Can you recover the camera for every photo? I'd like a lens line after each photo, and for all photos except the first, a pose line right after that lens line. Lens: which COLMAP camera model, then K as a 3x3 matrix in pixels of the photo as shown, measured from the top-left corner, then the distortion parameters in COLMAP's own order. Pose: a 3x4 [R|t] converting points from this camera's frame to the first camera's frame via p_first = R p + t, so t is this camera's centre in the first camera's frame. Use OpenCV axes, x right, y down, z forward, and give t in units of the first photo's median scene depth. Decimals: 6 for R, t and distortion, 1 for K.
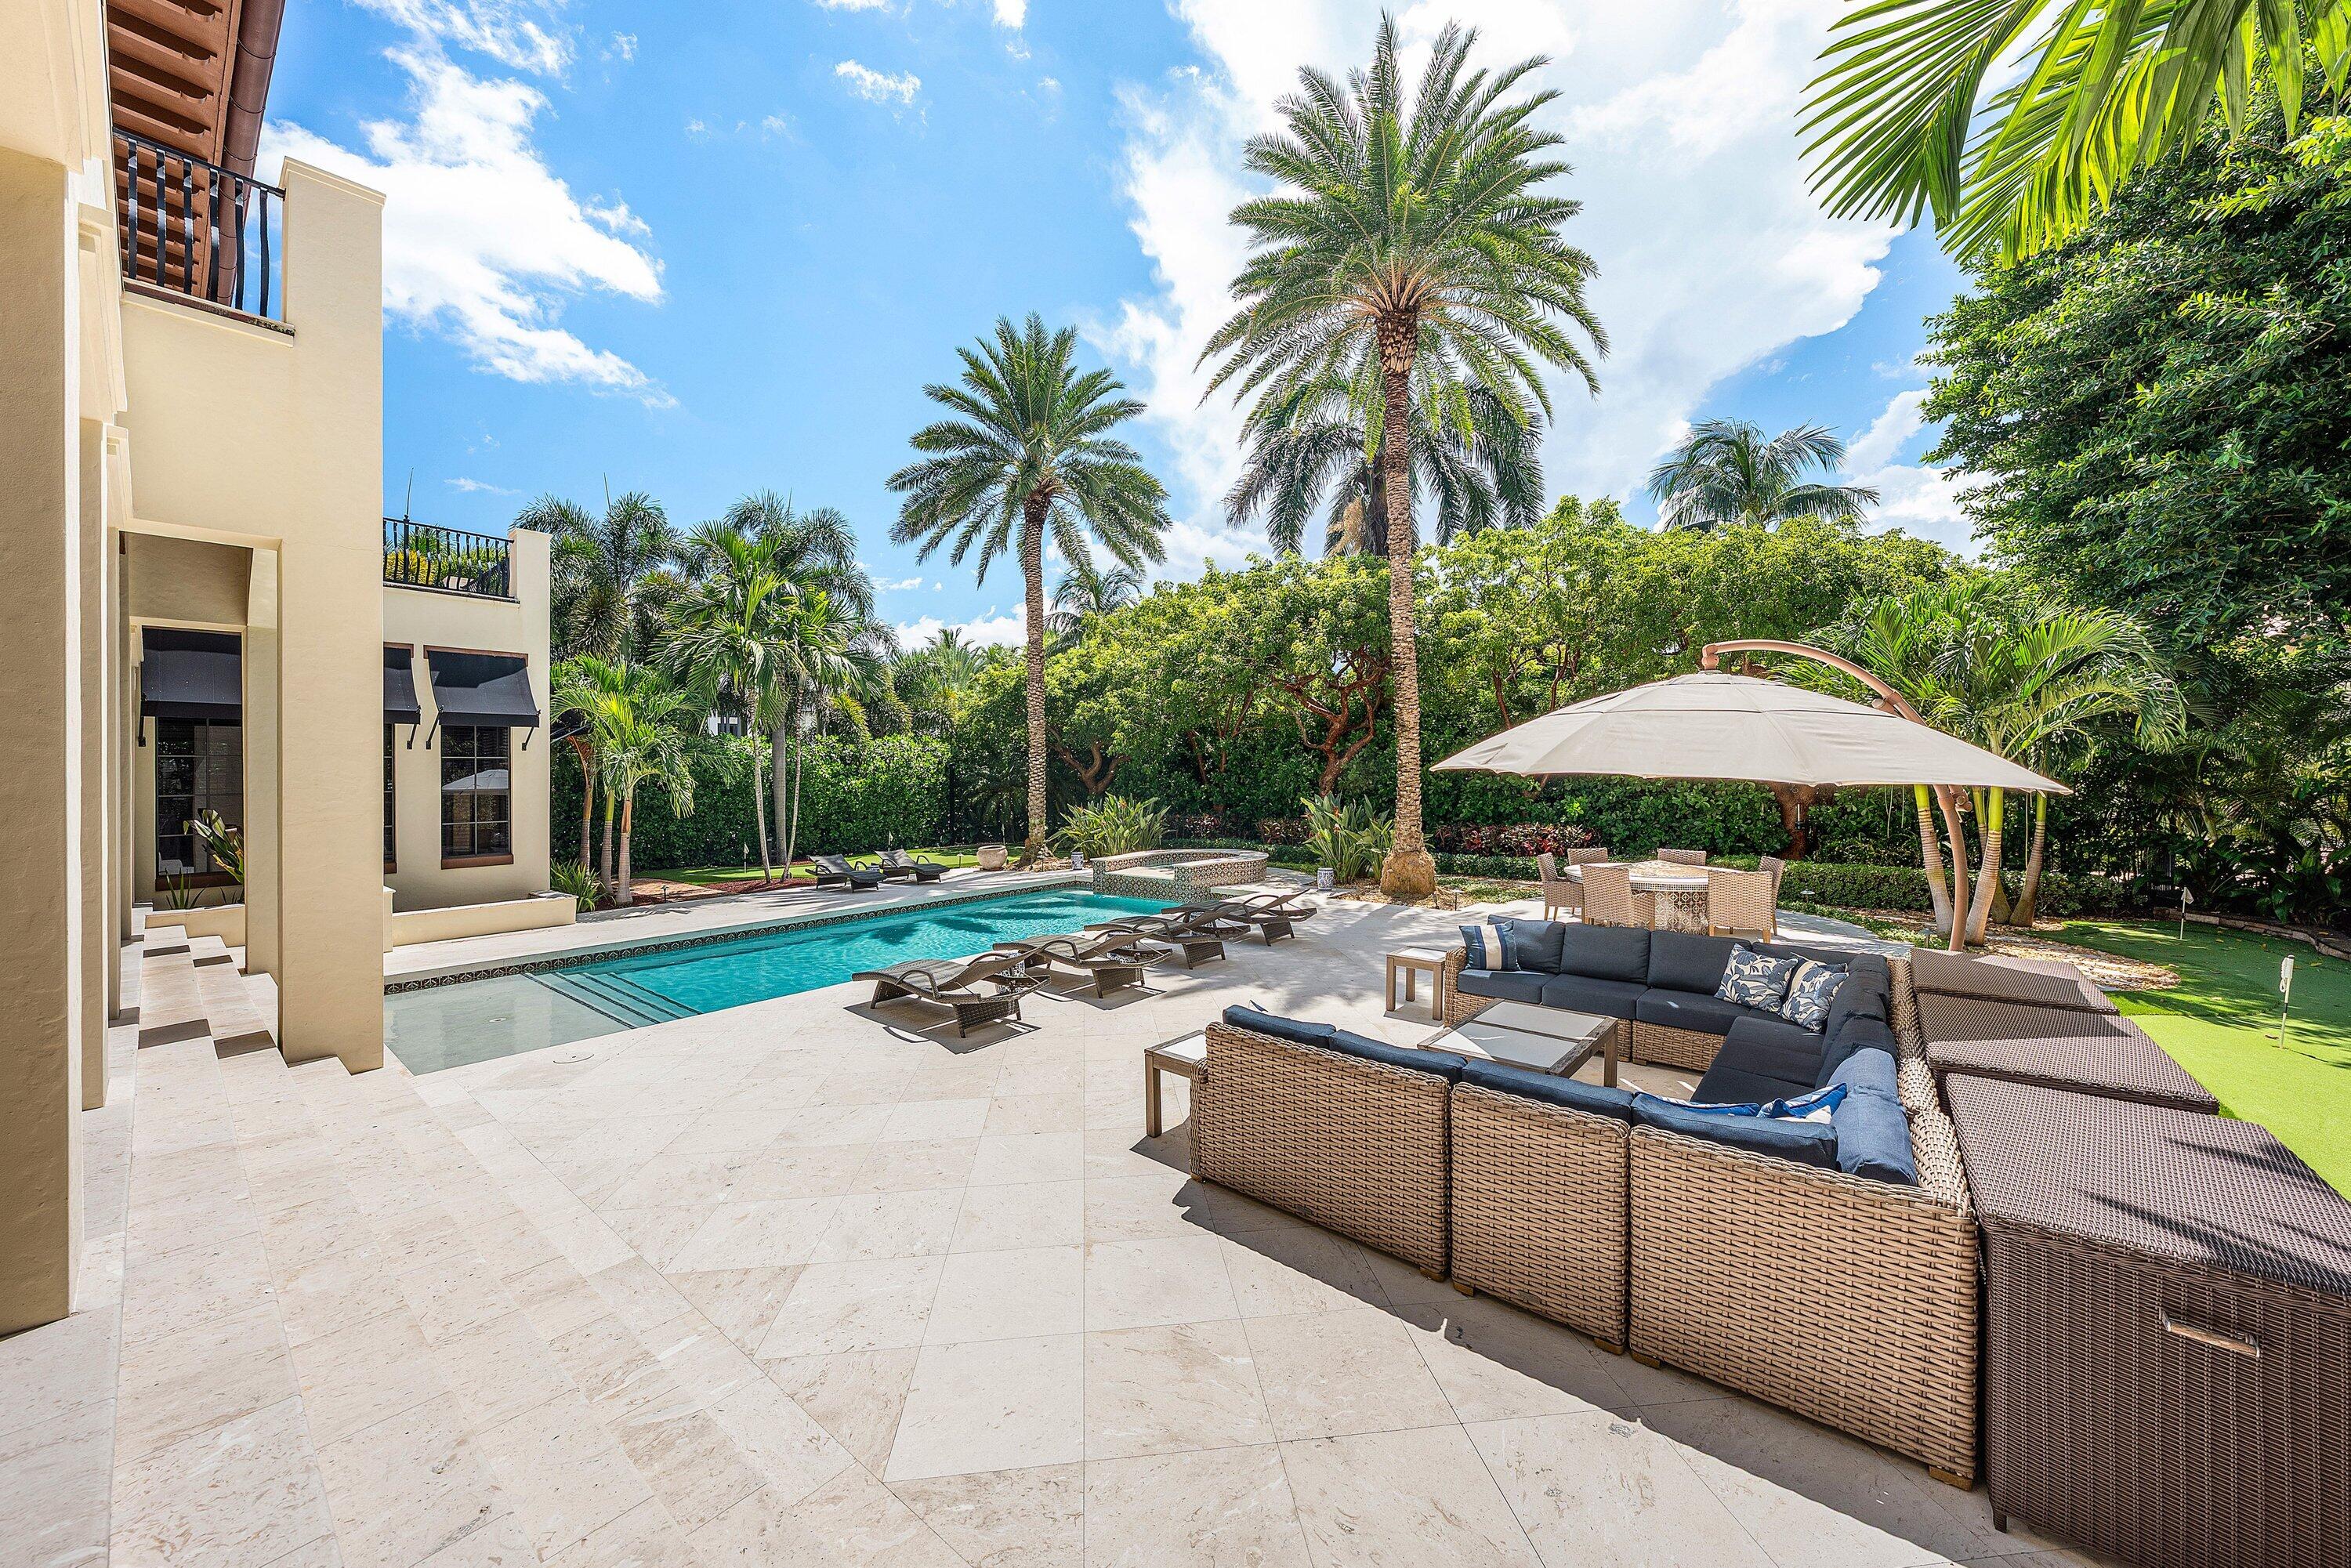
lens RADIAL K [[970.6, 0, 1175.5], [0, 970.6, 784.0], [0, 0, 1]] dist [-0.000679, 0.000005]
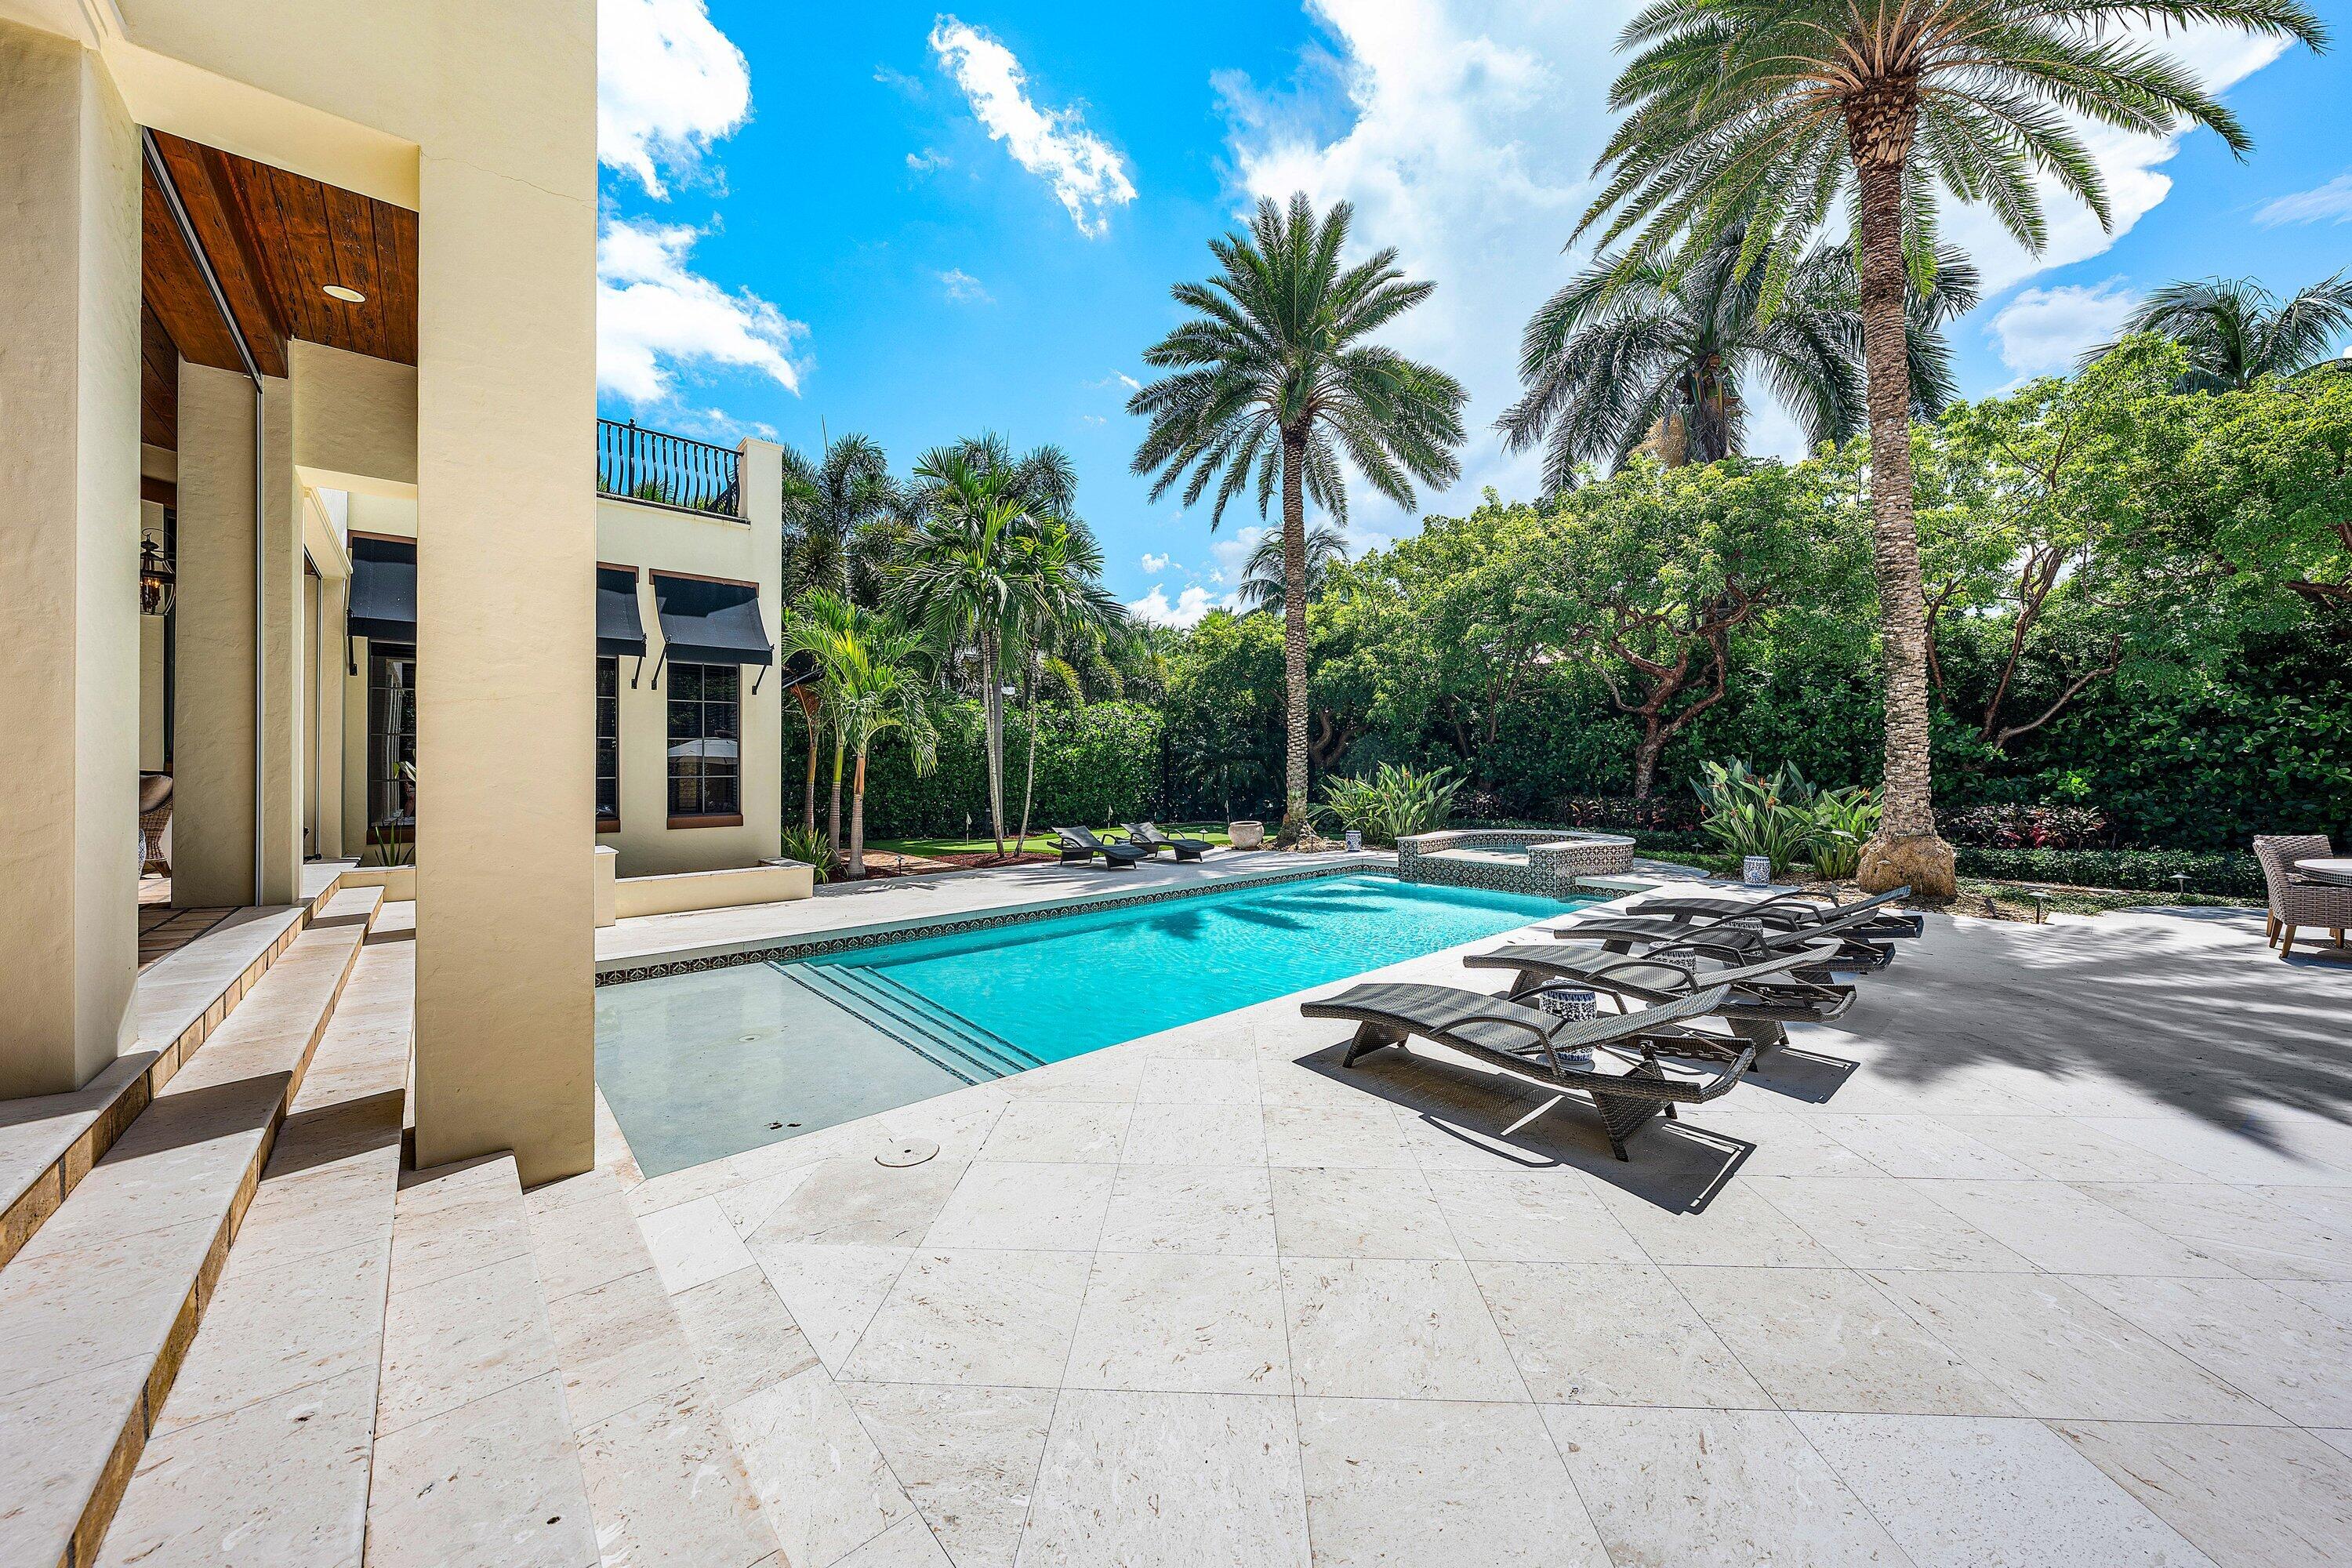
lens RADIAL K [[971.0, 0, 1176.0], [0, 971.0, 784.0], [0, 0, 1]] dist [-0.000679, 0.000005]
pose [[0.987630, 0.015701, -0.156017, -0.130525], [-0.013574, 0.999800, 0.014687, 0.021240], [0.156216, -0.012388, 0.987645, 0.162855]]
